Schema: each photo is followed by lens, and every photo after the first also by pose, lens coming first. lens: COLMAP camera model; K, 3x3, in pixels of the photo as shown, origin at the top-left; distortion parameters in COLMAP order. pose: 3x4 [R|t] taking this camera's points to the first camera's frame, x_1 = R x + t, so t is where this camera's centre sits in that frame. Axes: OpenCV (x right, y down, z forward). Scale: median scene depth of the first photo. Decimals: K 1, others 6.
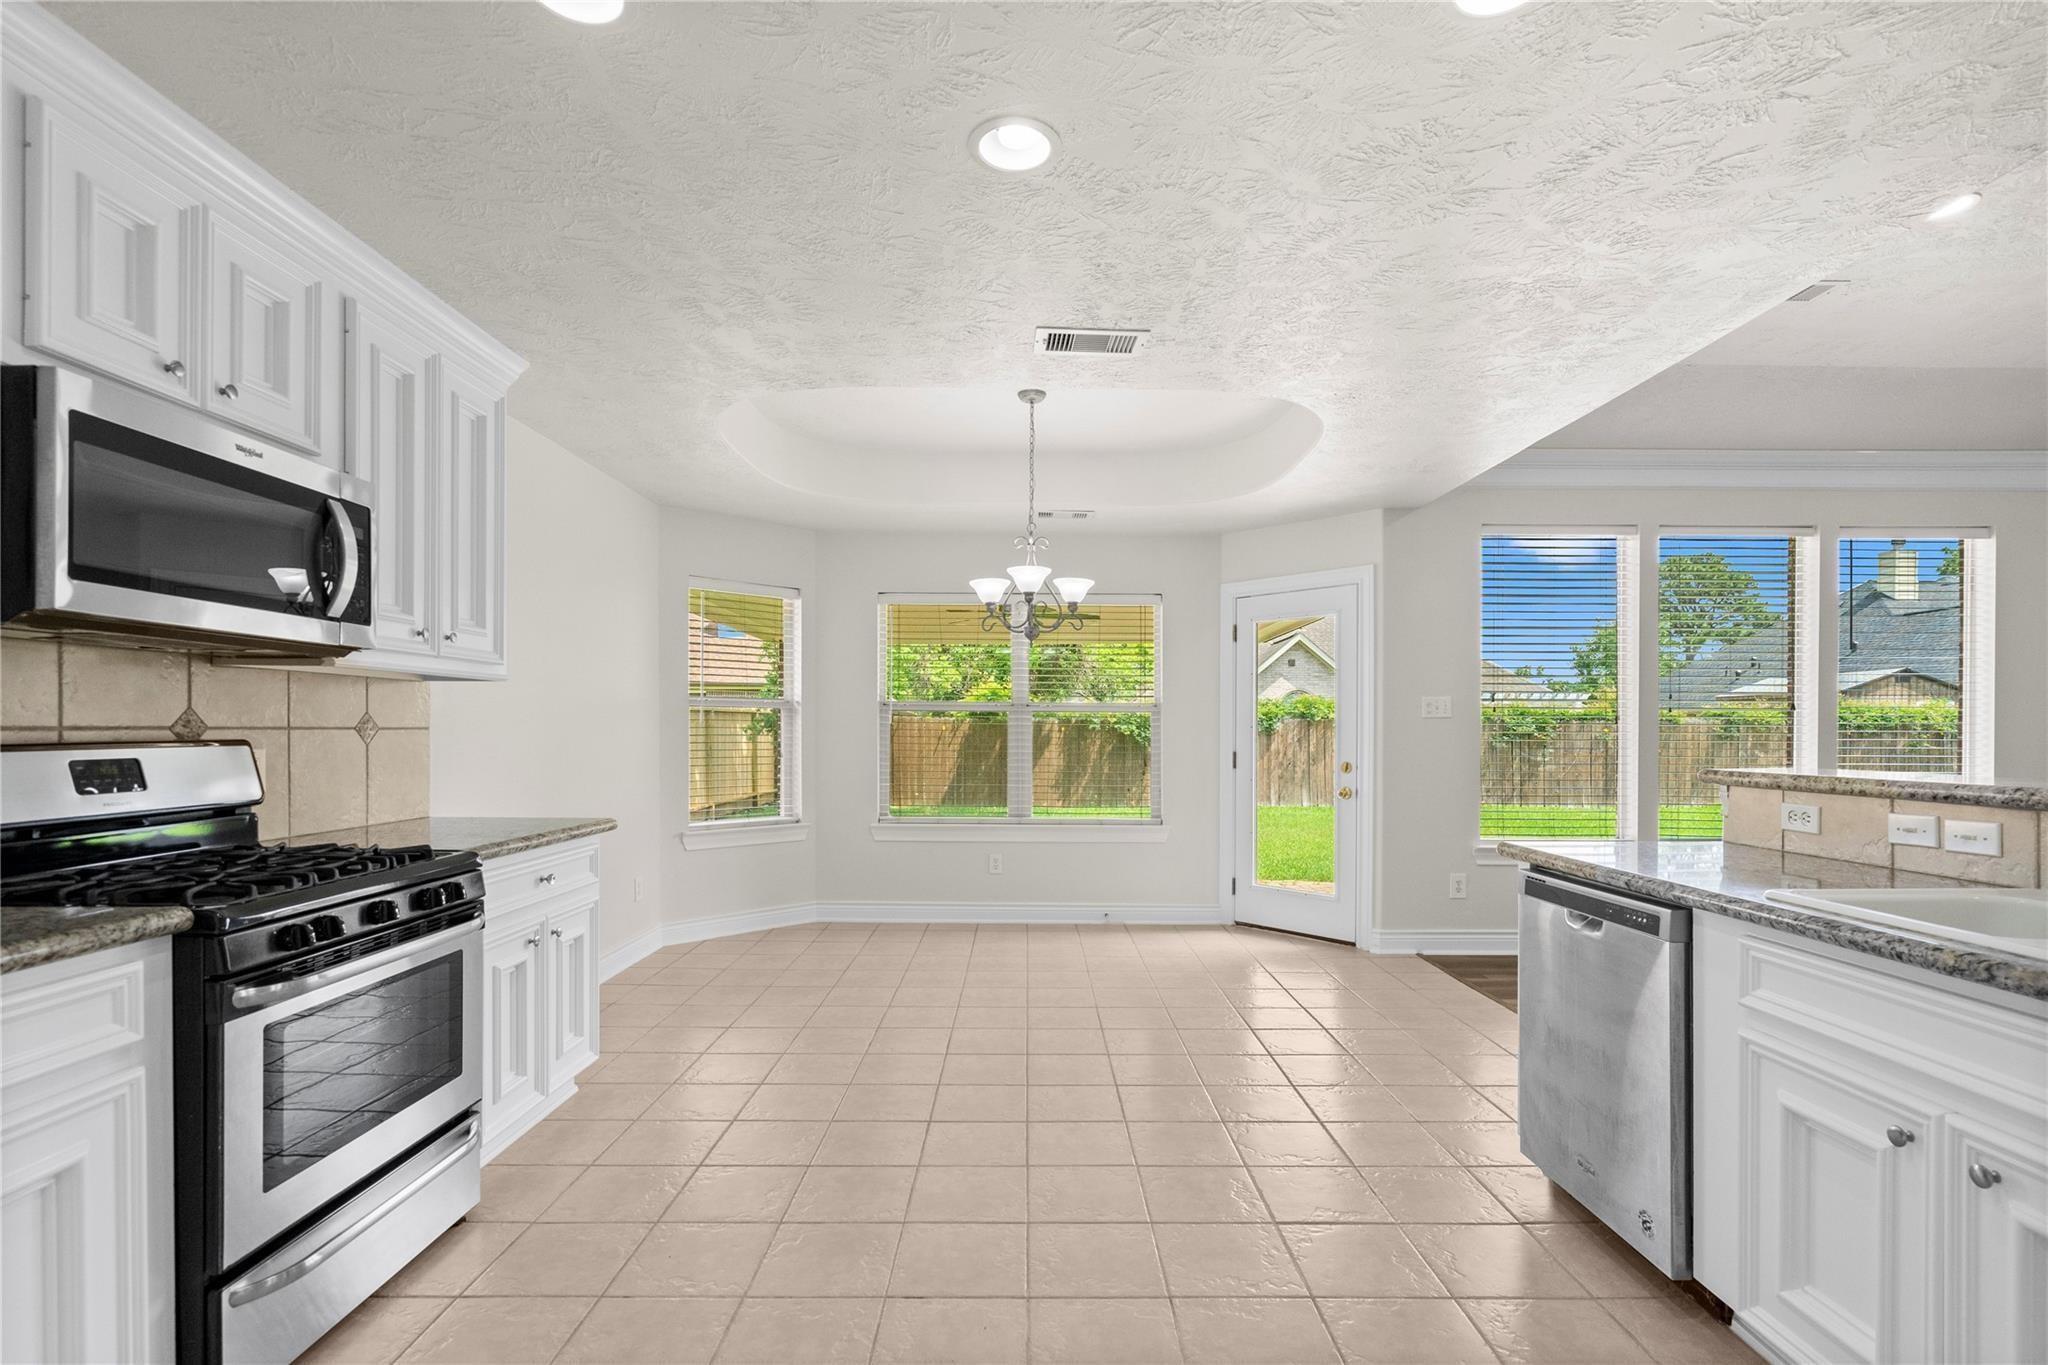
lens RADIAL K [[952.3, 0, 1025.3], [0, 952.3, 729.1], [0, 0, 1]] dist [0.024598, -0.000005]
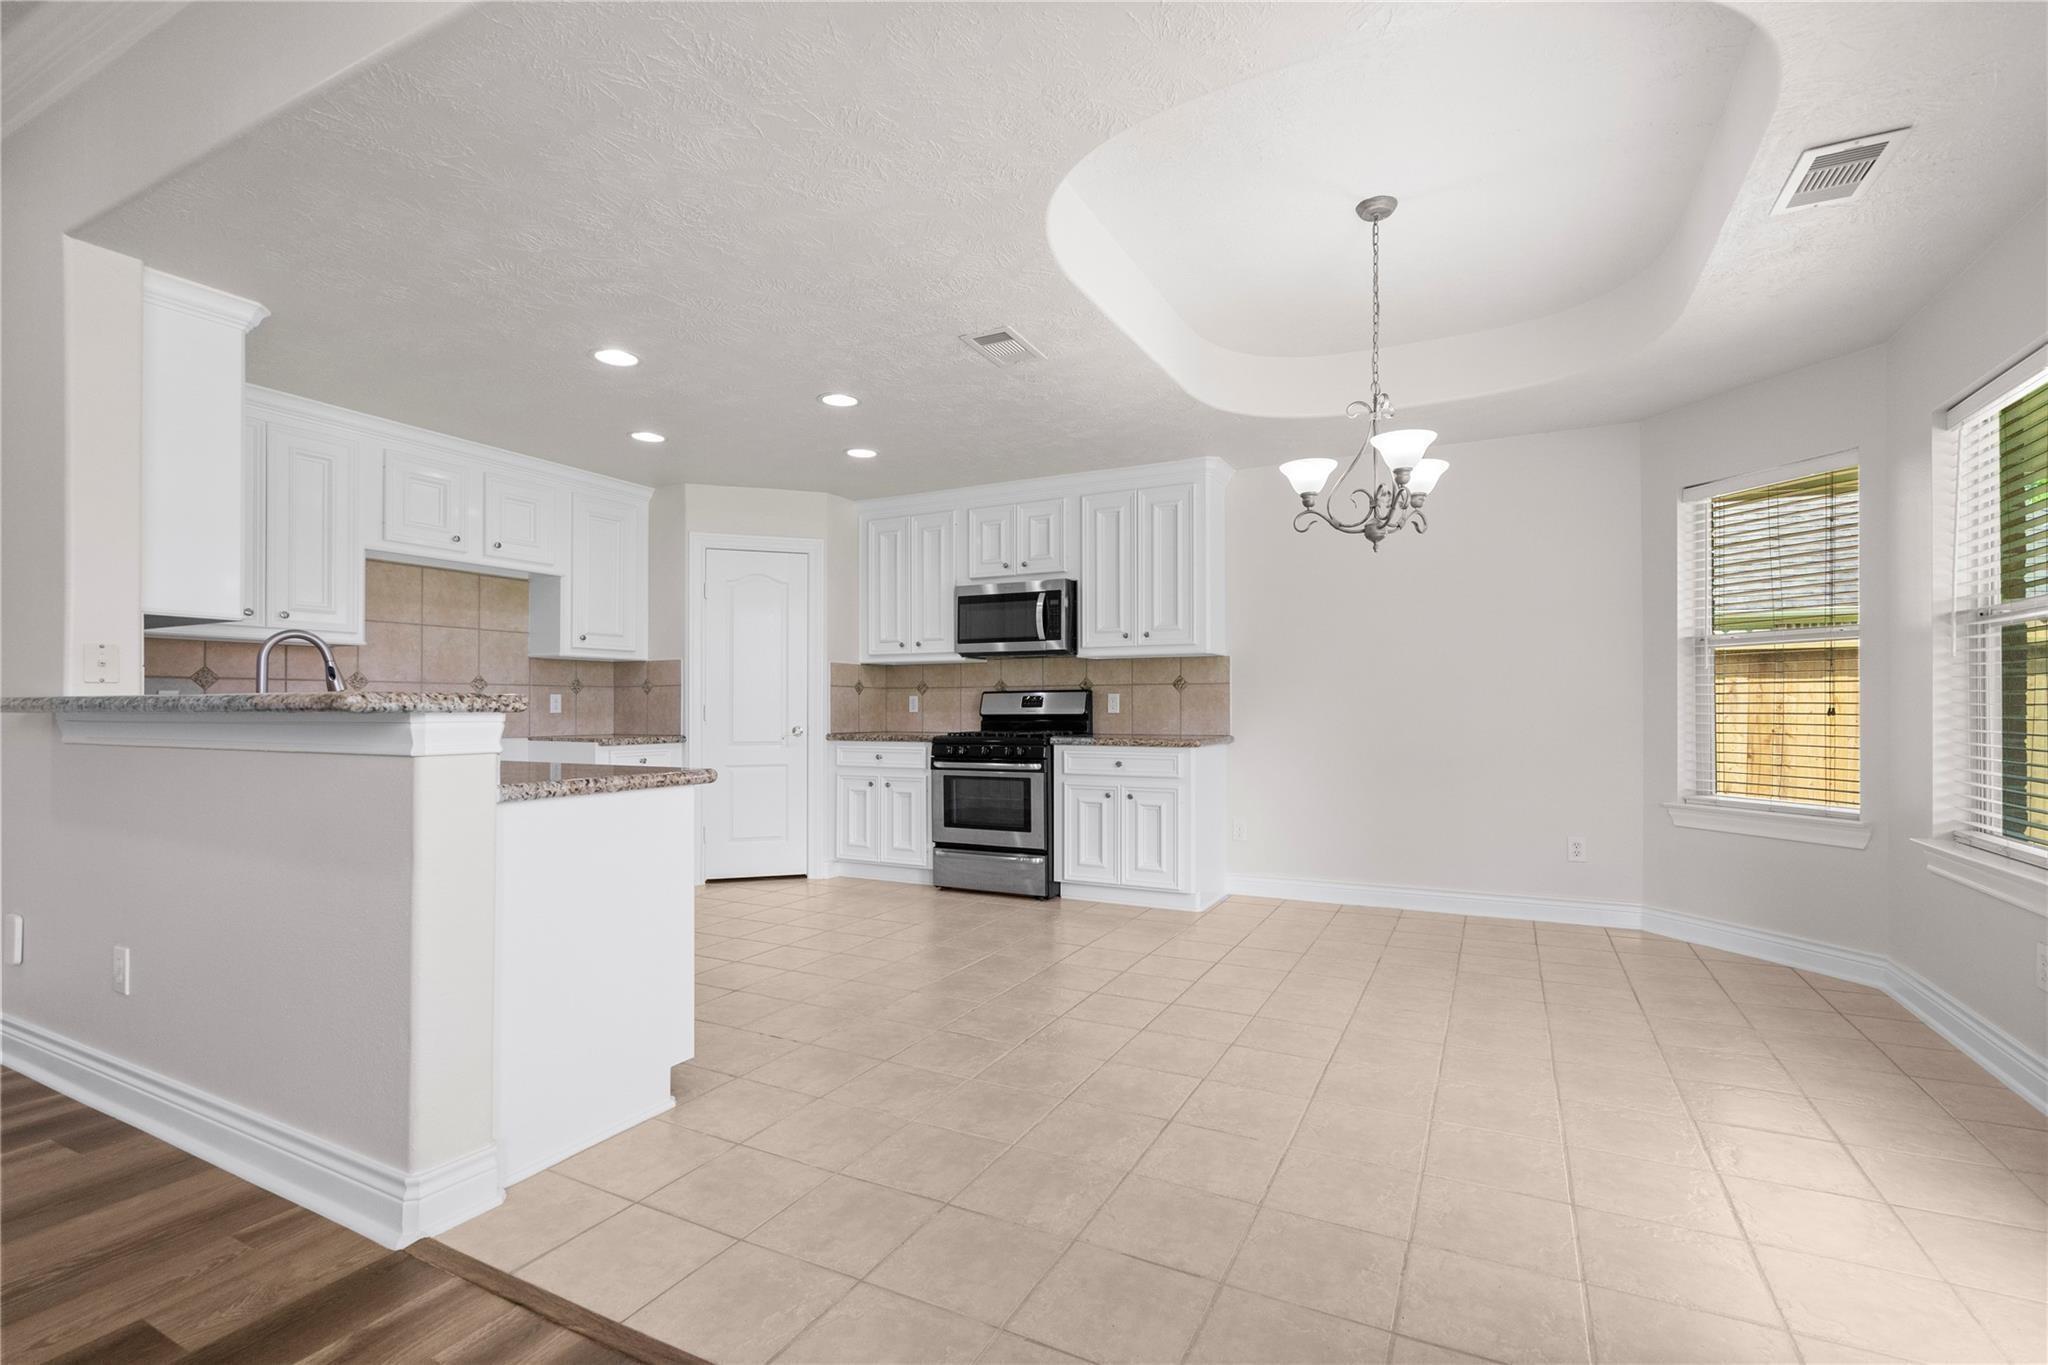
lens RADIAL K [[925.4, 0, 1030.3], [0, 925.4, 702.8], [0, 0, 1]] dist [-0.003263, 0.000000]
pose [[-0.455689, -0.006568, -0.890115, 0.627805], [0.001038, 0.999968, -0.007910, 0.029257], [0.890138, -0.004528, -0.455668, 0.905887]]
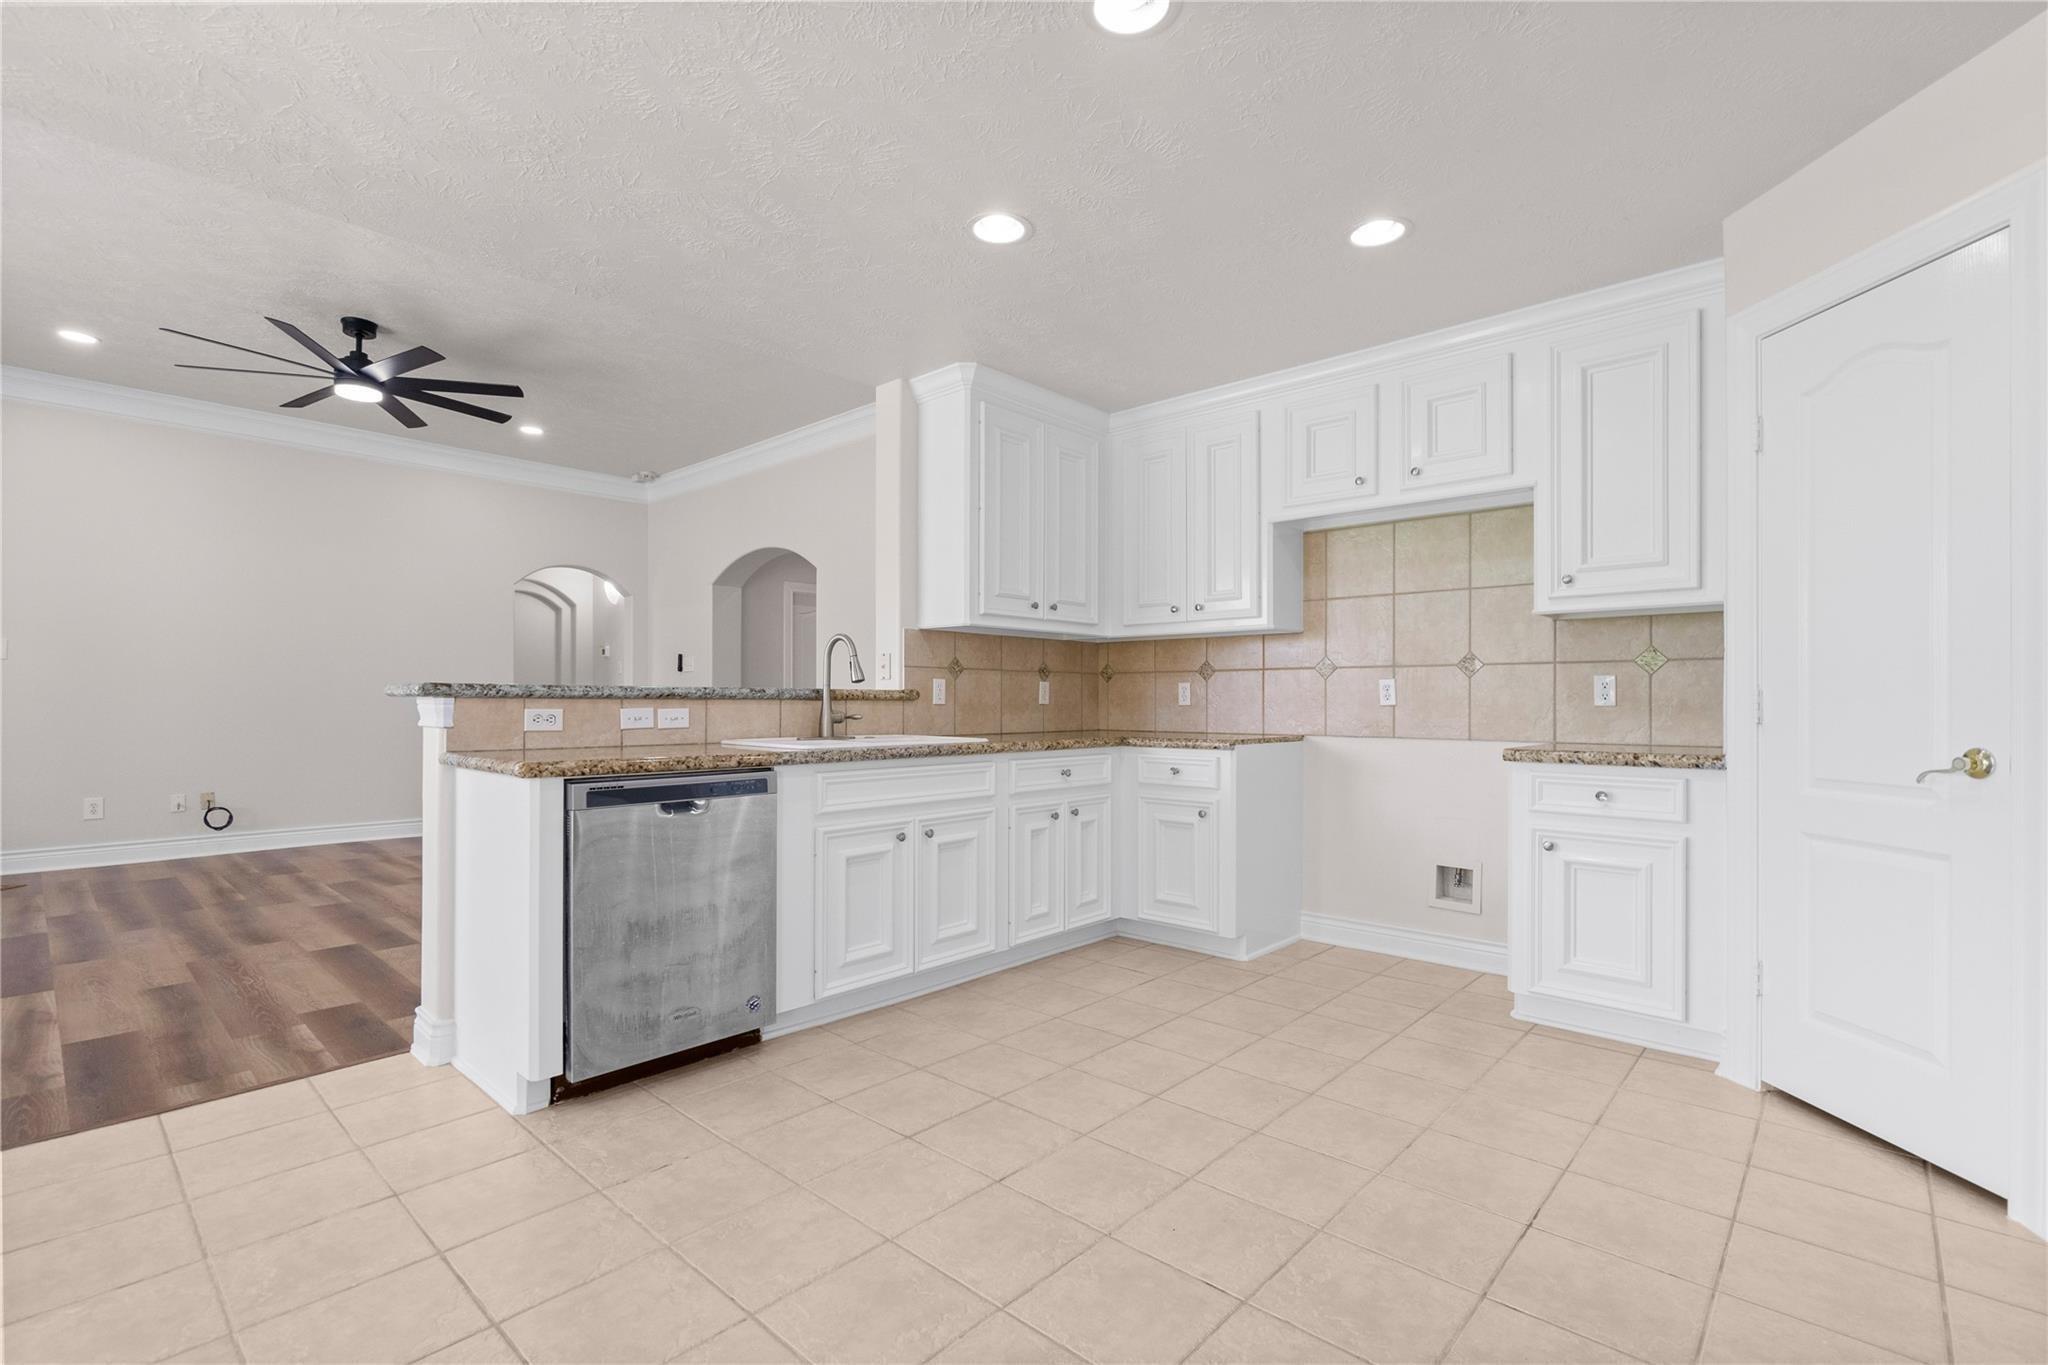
lens RADIAL K [[925.4, 0, 1030.3], [0, 925.4, 702.8], [0, 0, 1]] dist [-0.003263, 0.000000]
pose [[-0.739467, -0.004709, 0.673176, -0.216152], [-0.004512, 0.999988, 0.002040, 0.030341], [-0.673178, -0.001529, -0.739479, 0.685434]]
